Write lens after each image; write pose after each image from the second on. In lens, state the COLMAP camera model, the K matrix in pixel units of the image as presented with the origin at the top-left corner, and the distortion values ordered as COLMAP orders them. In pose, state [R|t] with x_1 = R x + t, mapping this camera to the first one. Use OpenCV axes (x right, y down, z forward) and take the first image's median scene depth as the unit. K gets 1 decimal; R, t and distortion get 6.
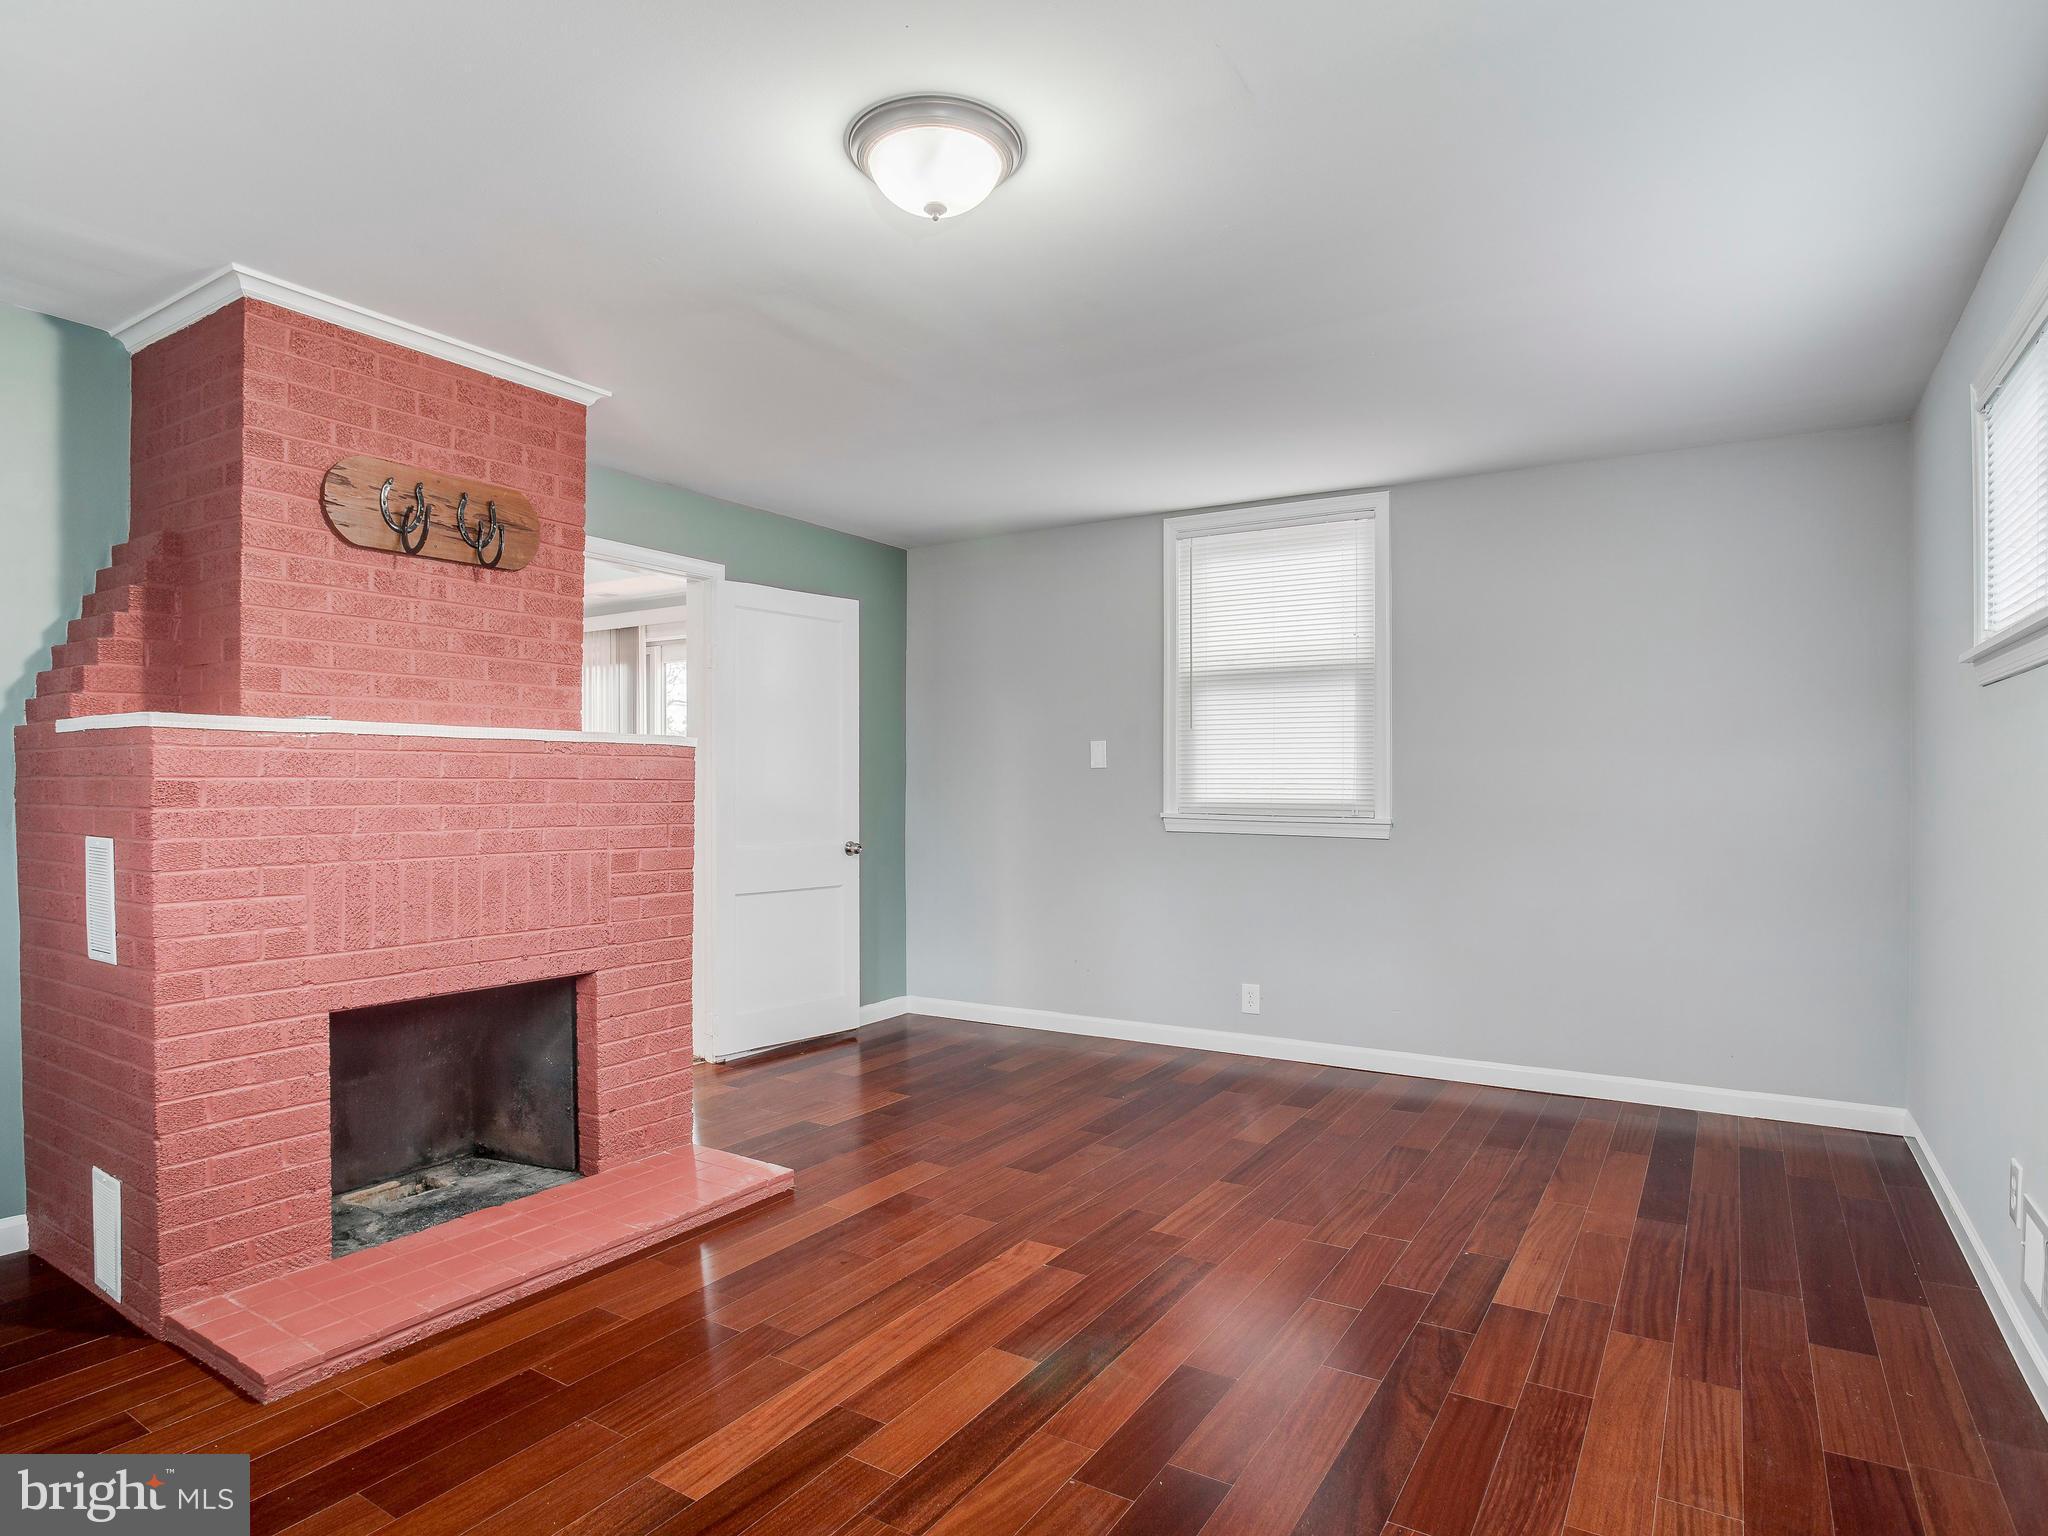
lens RADIAL K [[1142.2, 0, 999.2], [0, 1142.2, 793.3], [0, 0, 1]] dist [-0.071926, 0.029810]
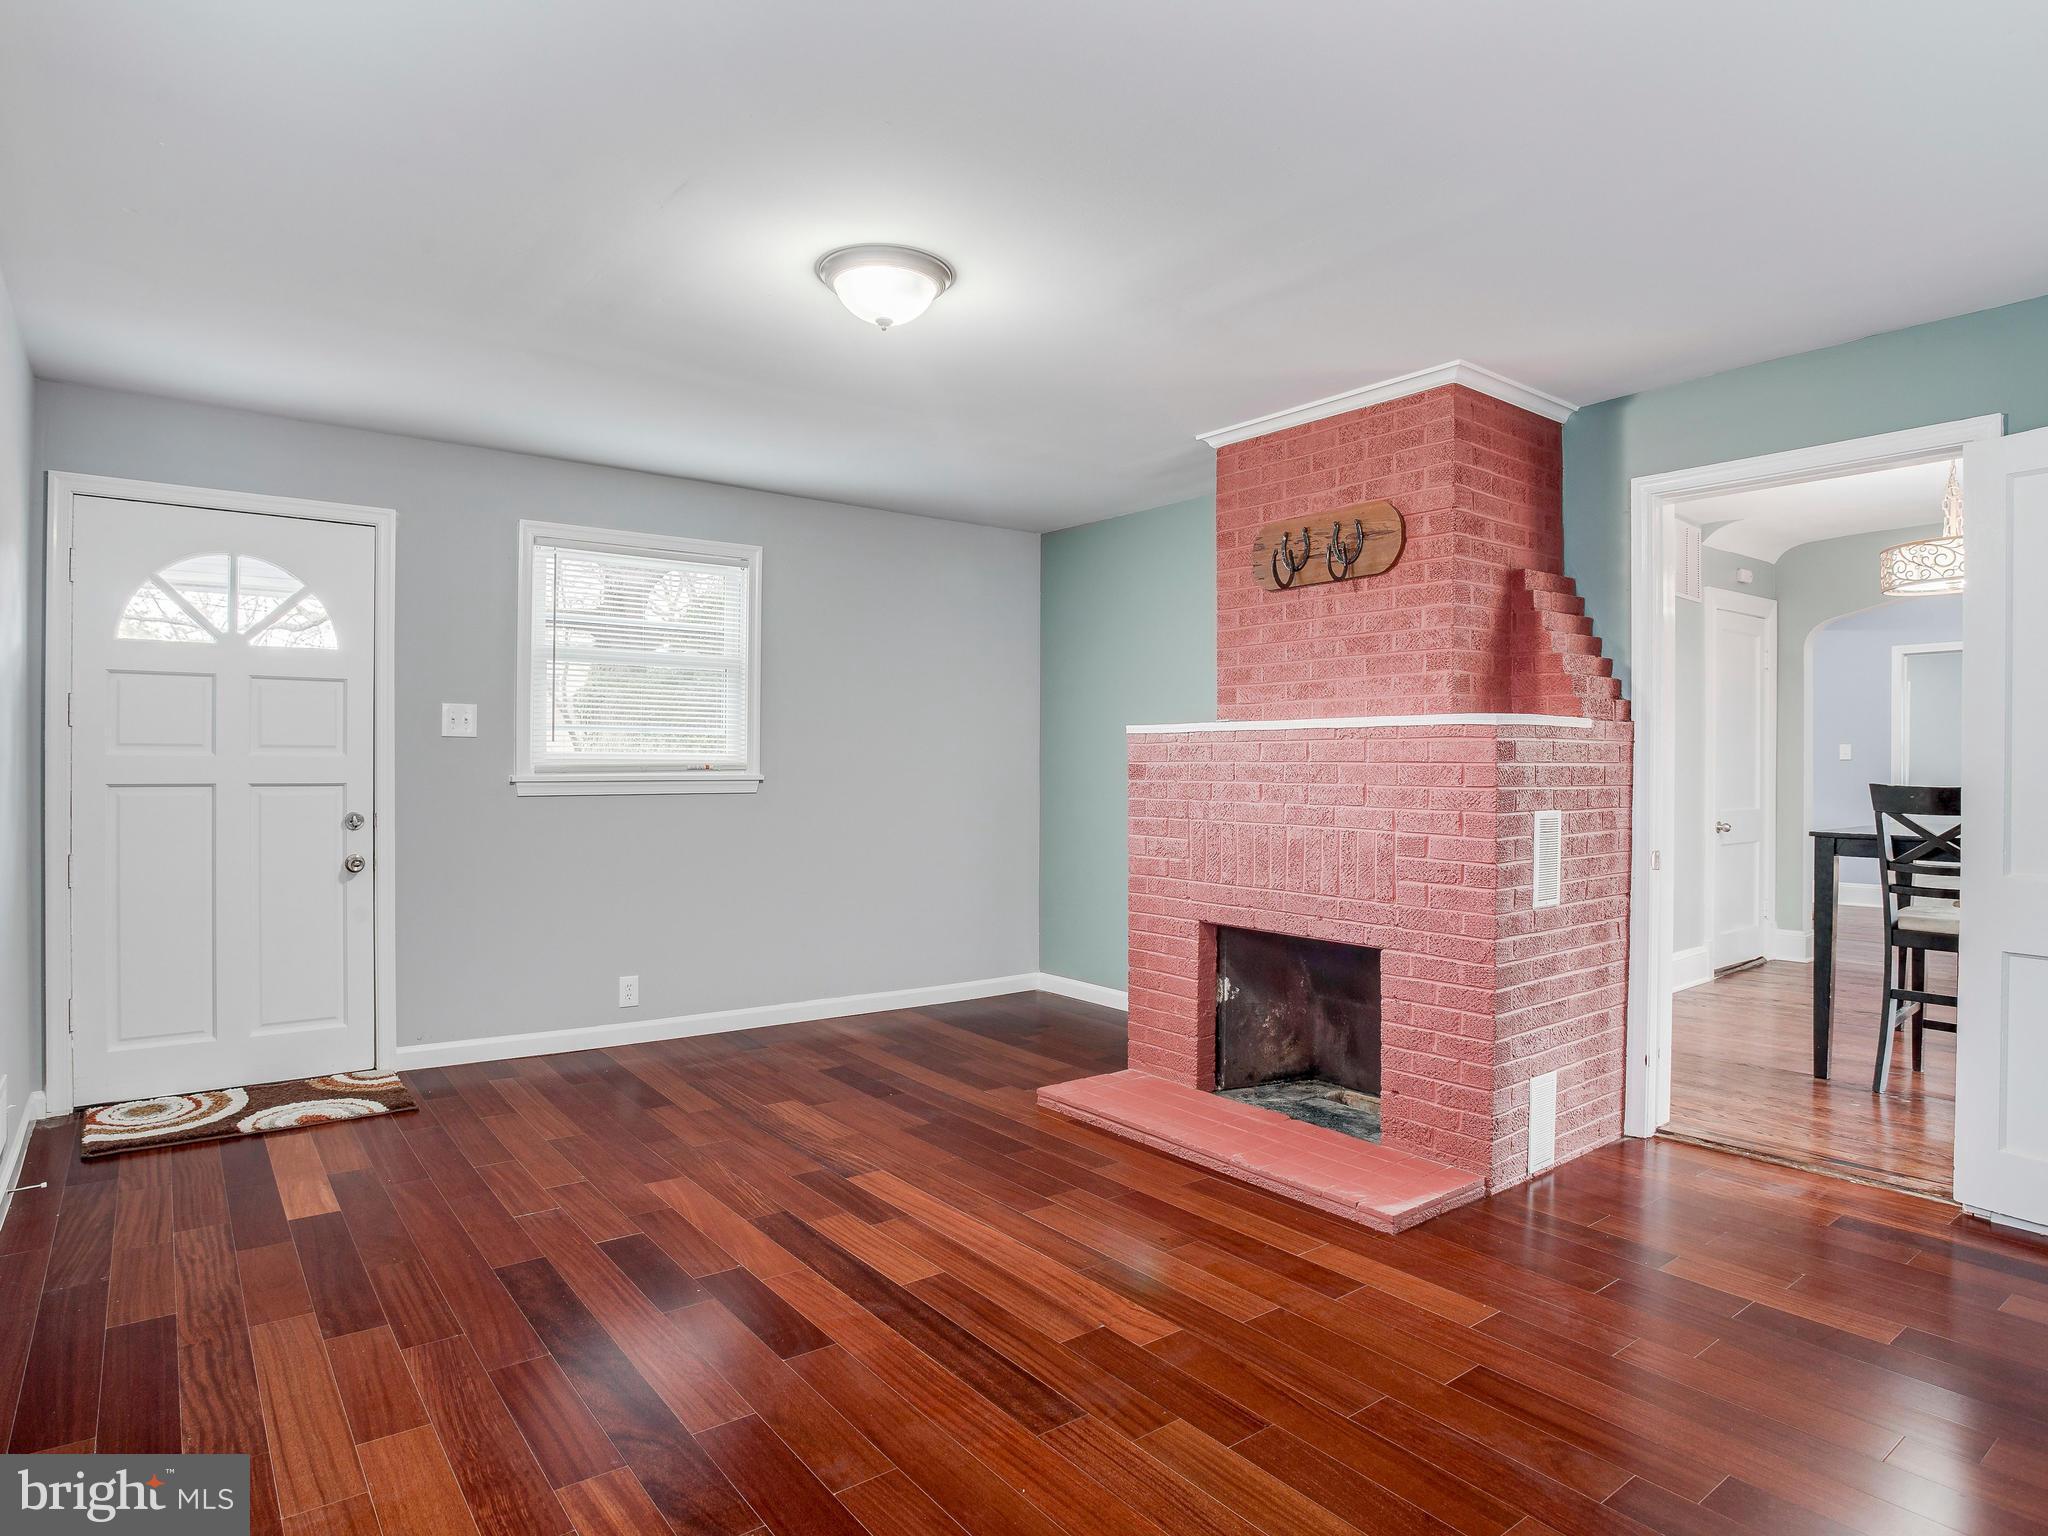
lens RADIAL K [[1173.1, 0, 1024.0], [0, 1173.1, 768.0], [0, 0, 1]] dist [-0.081329, 0.031536]
pose [[-0.337887, -0.000872, -0.941186, 0.812627], [-0.011559, 0.999928, 0.003223, -0.007224], [0.941116, 0.011968, -0.337873, 1.134649]]
